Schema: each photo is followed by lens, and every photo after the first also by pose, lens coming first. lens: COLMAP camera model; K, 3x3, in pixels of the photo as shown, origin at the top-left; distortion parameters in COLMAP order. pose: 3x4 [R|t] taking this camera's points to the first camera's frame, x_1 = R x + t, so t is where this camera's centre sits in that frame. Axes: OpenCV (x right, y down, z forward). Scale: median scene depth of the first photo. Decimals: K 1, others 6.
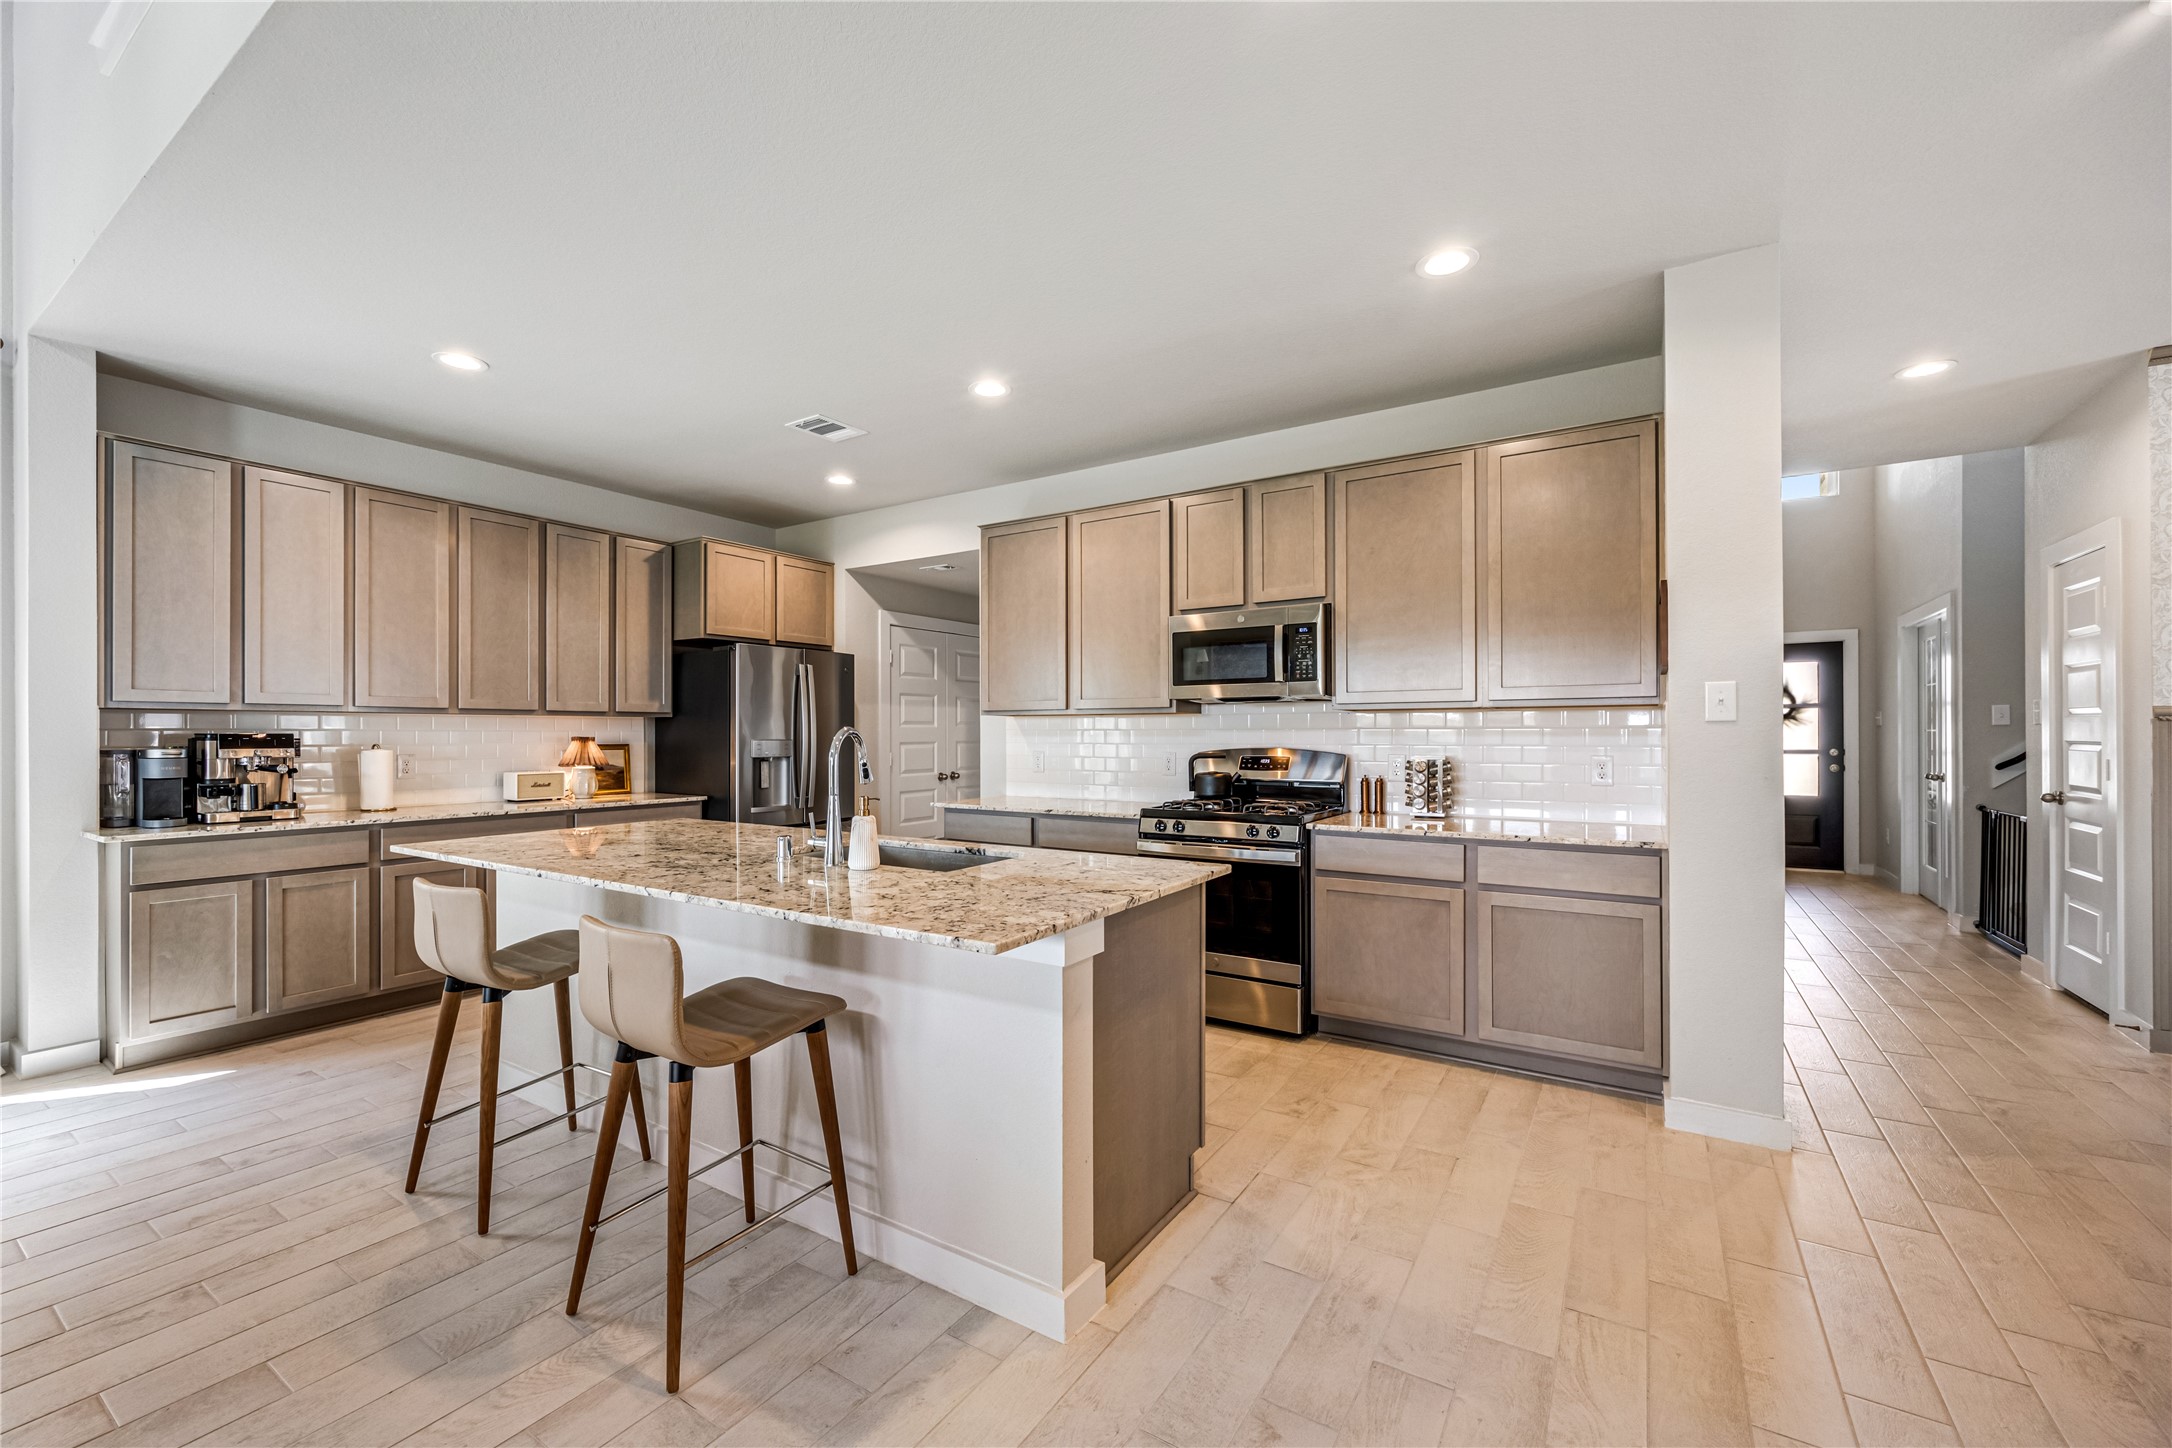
lens RADIAL K [[875.1, 0, 1082.0], [0, 875.1, 734.1], [0, 0, 1]] dist [-0.002071, -0.000324]
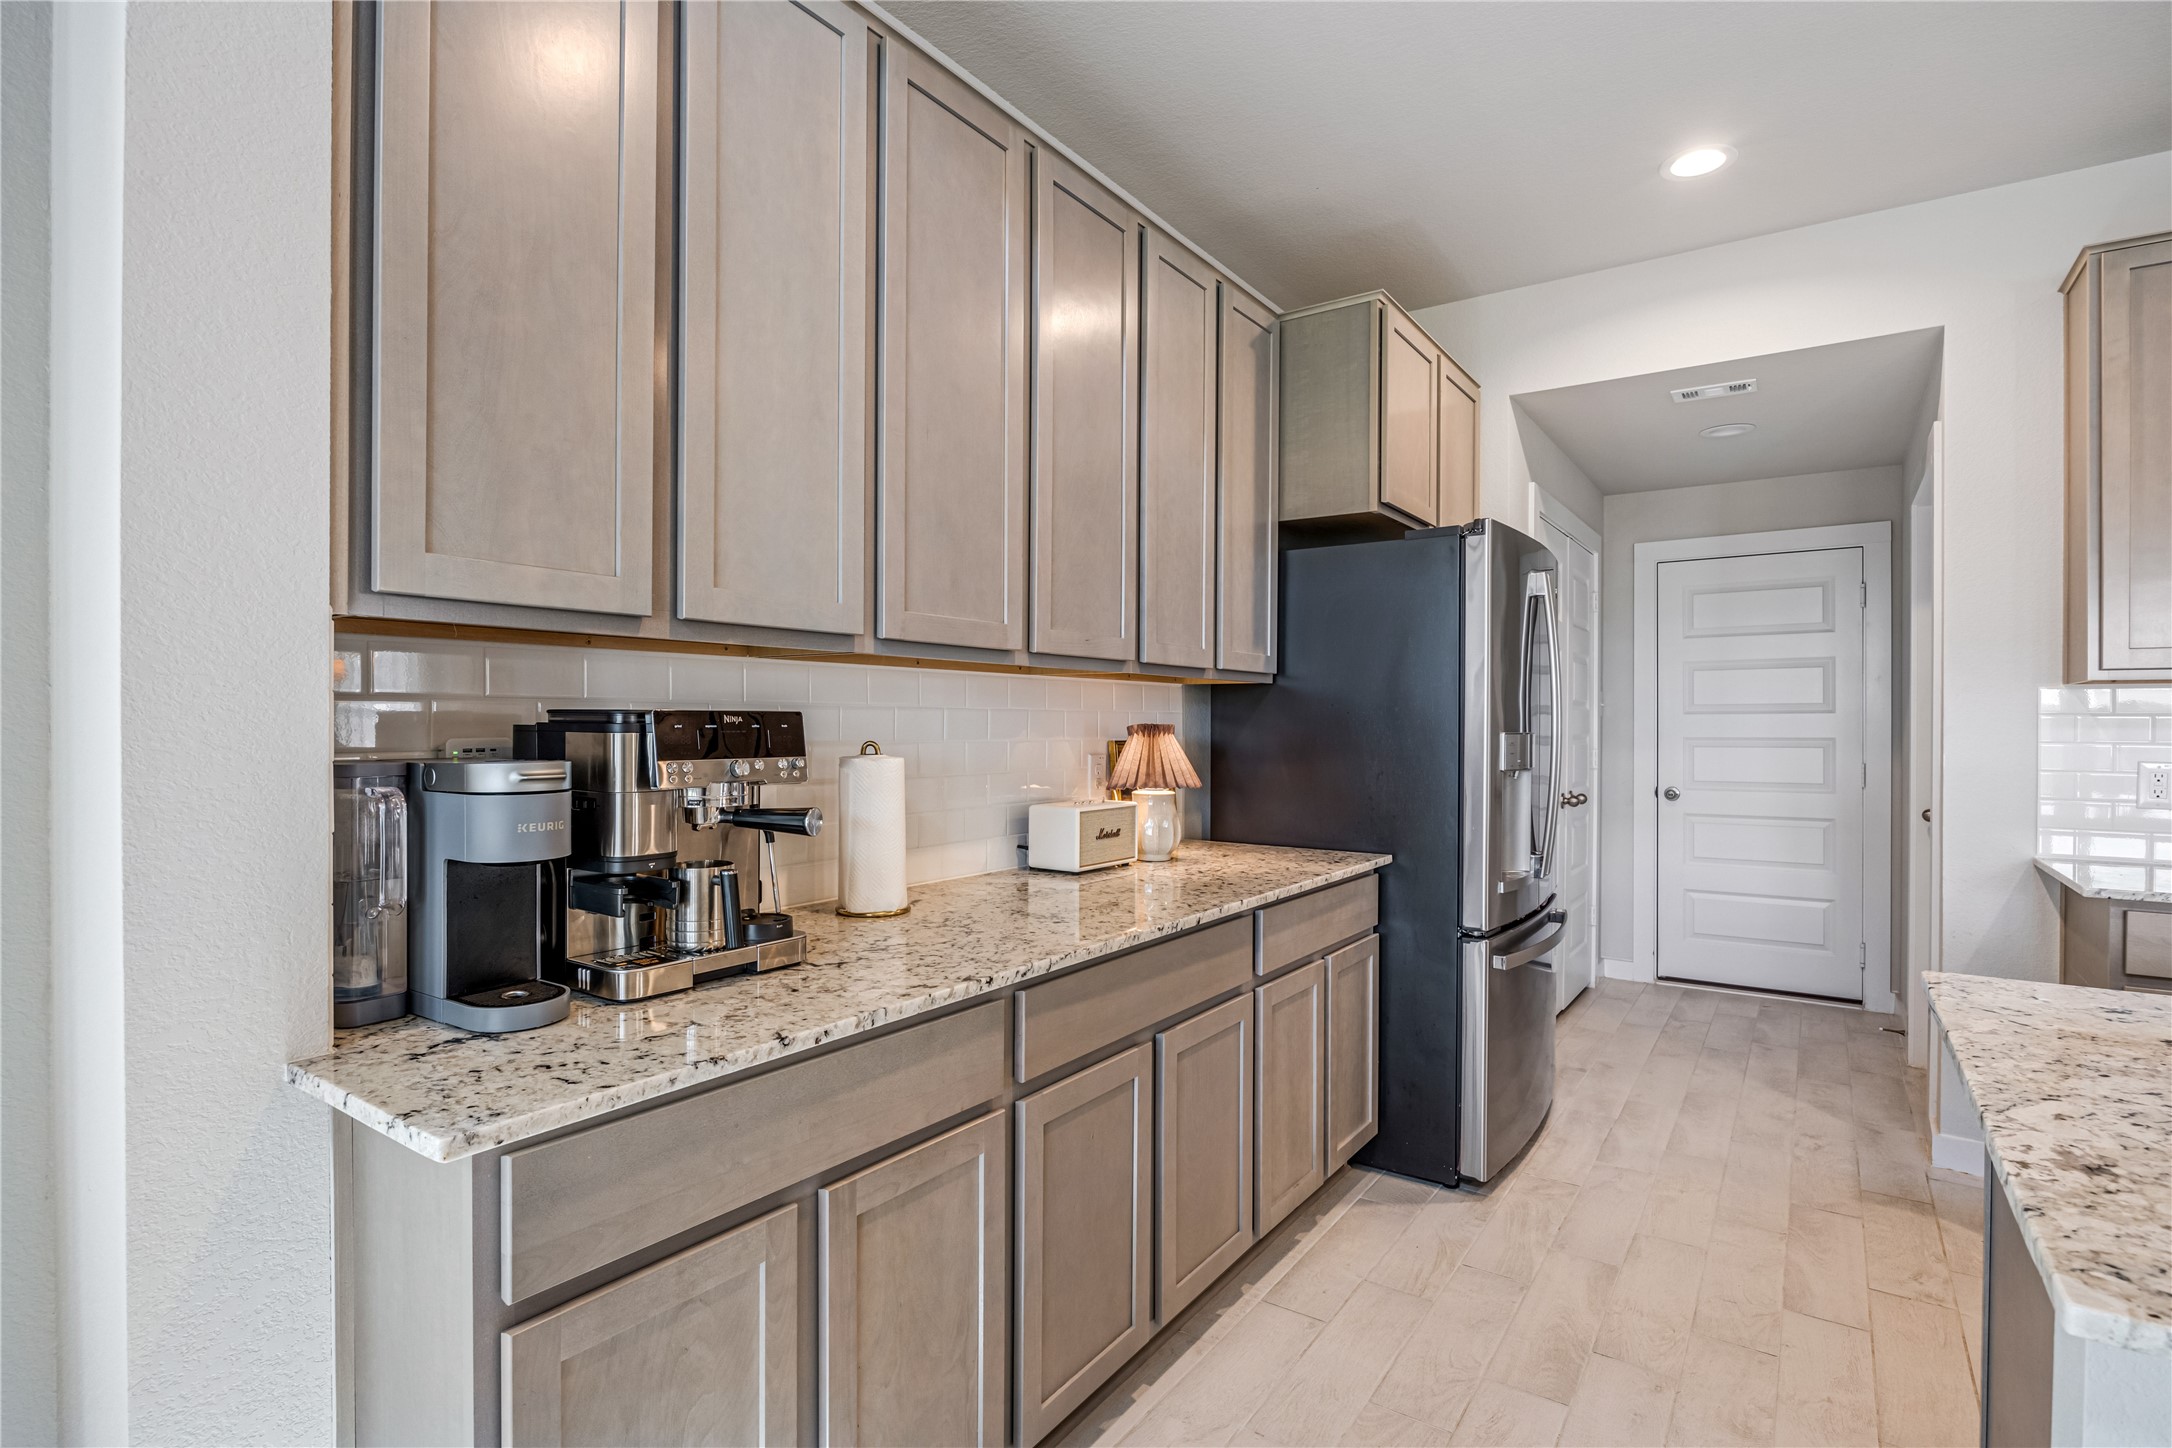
lens RADIAL K [[1050.2, 0, 1080.1], [0, 1050.2, 728.0], [0, 0, 1]] dist [-0.017030, 0.000635]
pose [[0.999090, 0.003687, -0.042485, -0.730122], [-0.003533, 0.999987, 0.003700, 0.003656], [0.042498, -0.003547, 0.999090, 0.566101]]
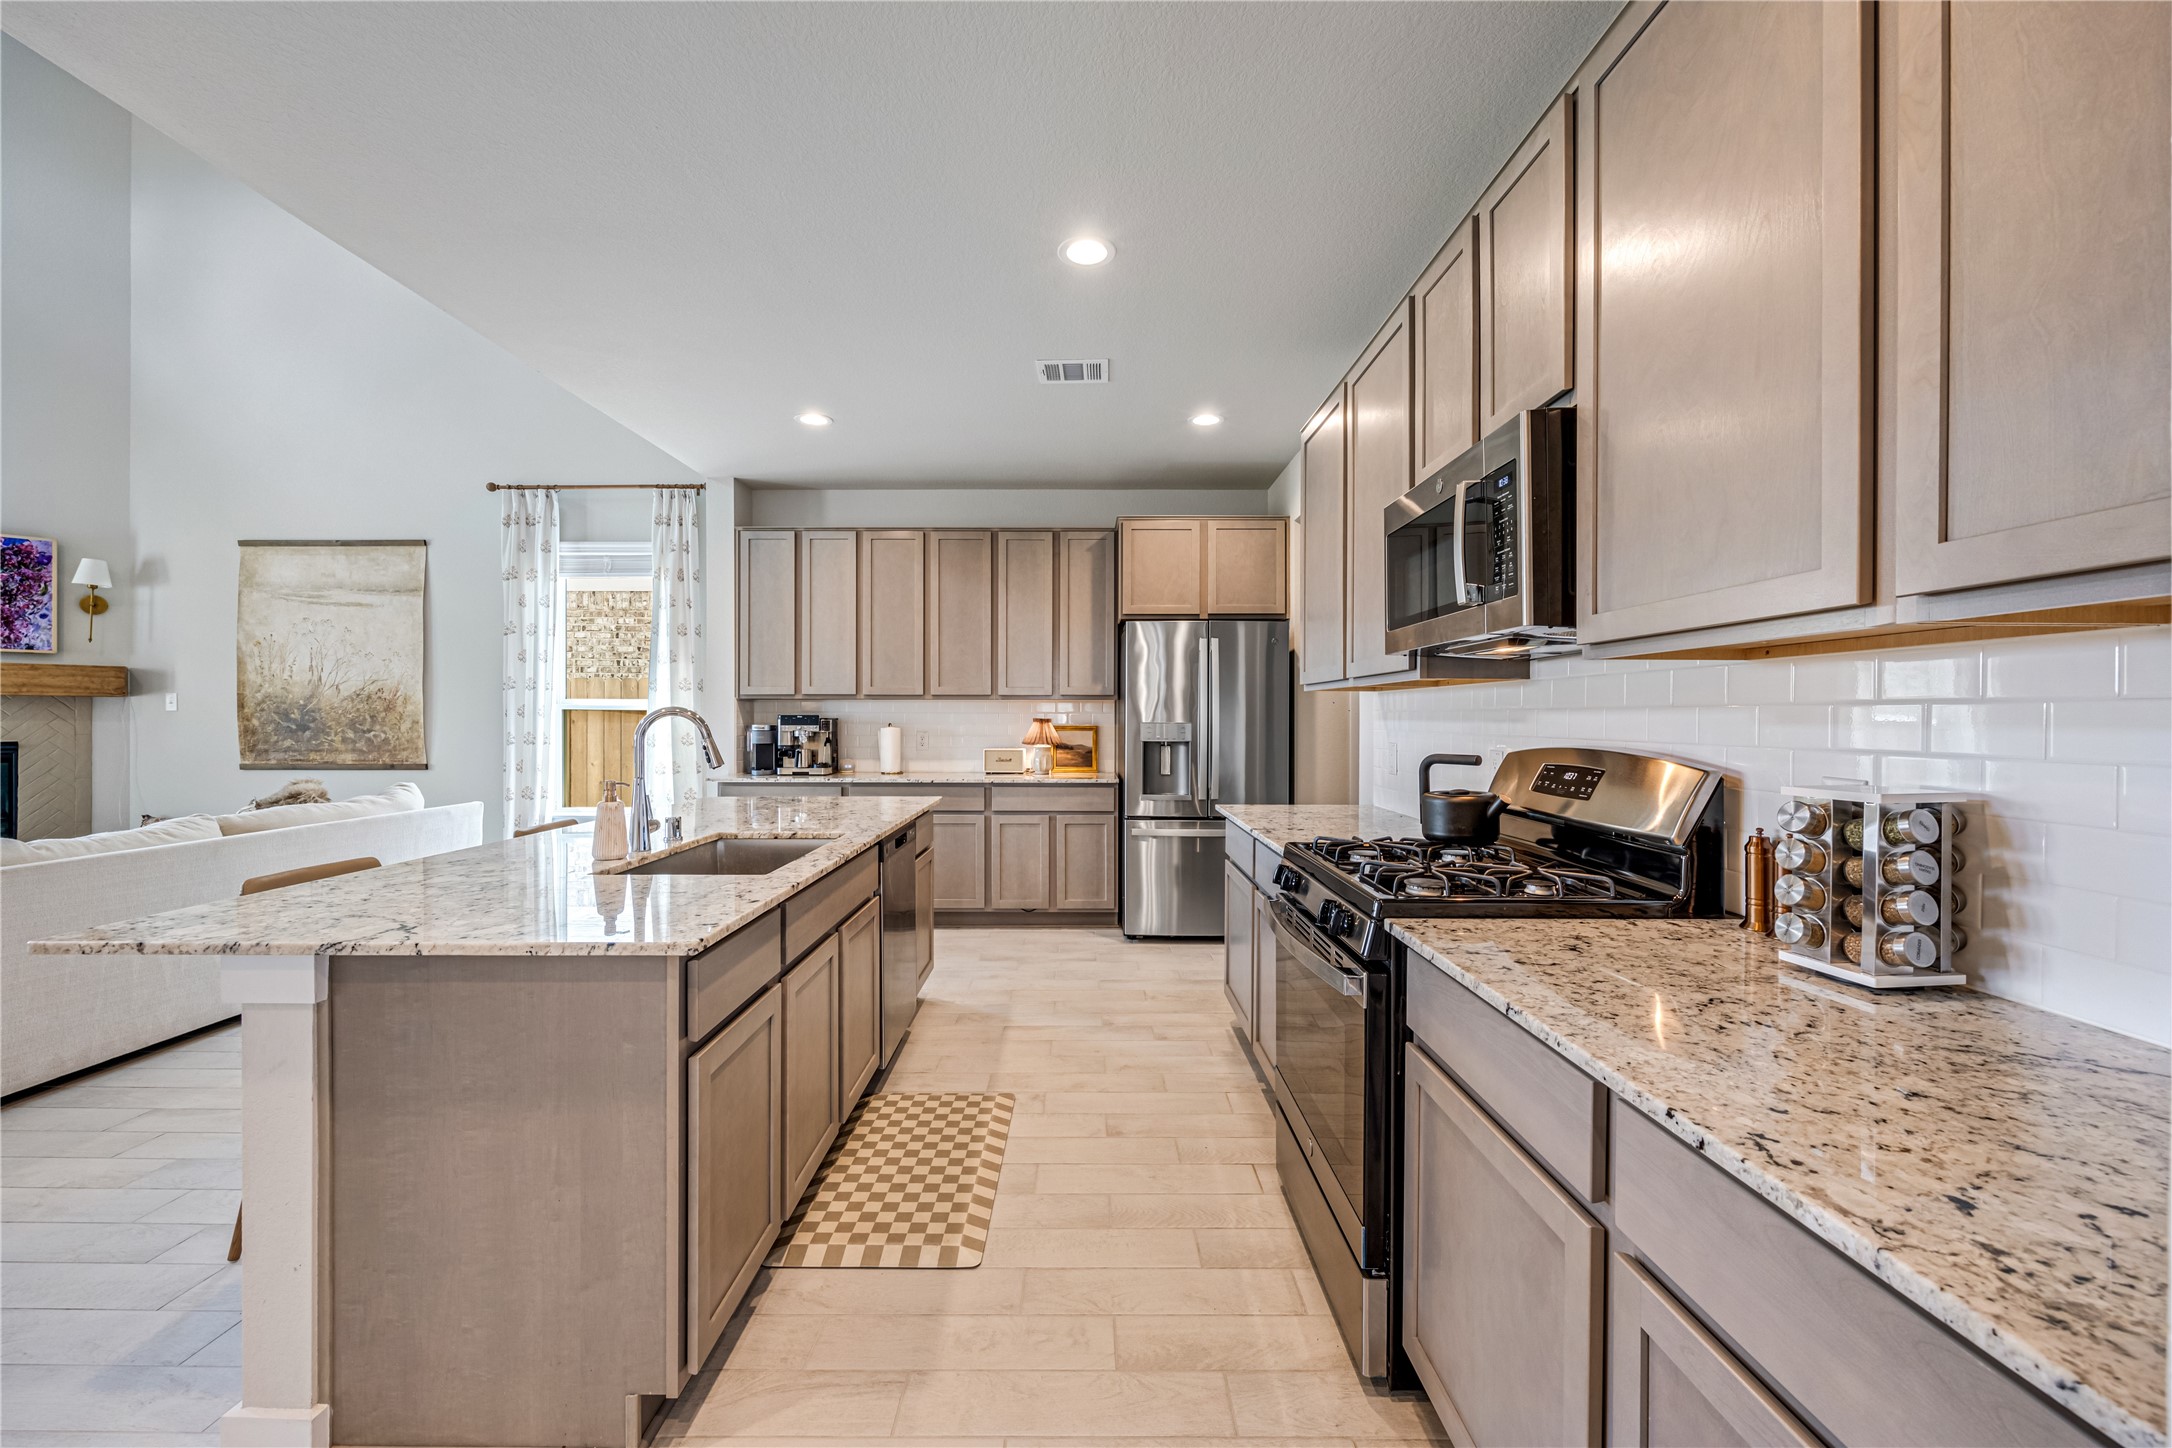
lens RADIAL K [[875.5, 0, 1082.2], [0, 875.5, 720.1], [0, 0, 1]] dist [-0.000633, -0.000365]
pose [[0.538467, 0.006244, -0.842624, 0.486268], [-0.004797, 0.999979, 0.004345, -0.000038], [0.842633, 0.001702, 0.538486, 0.556845]]
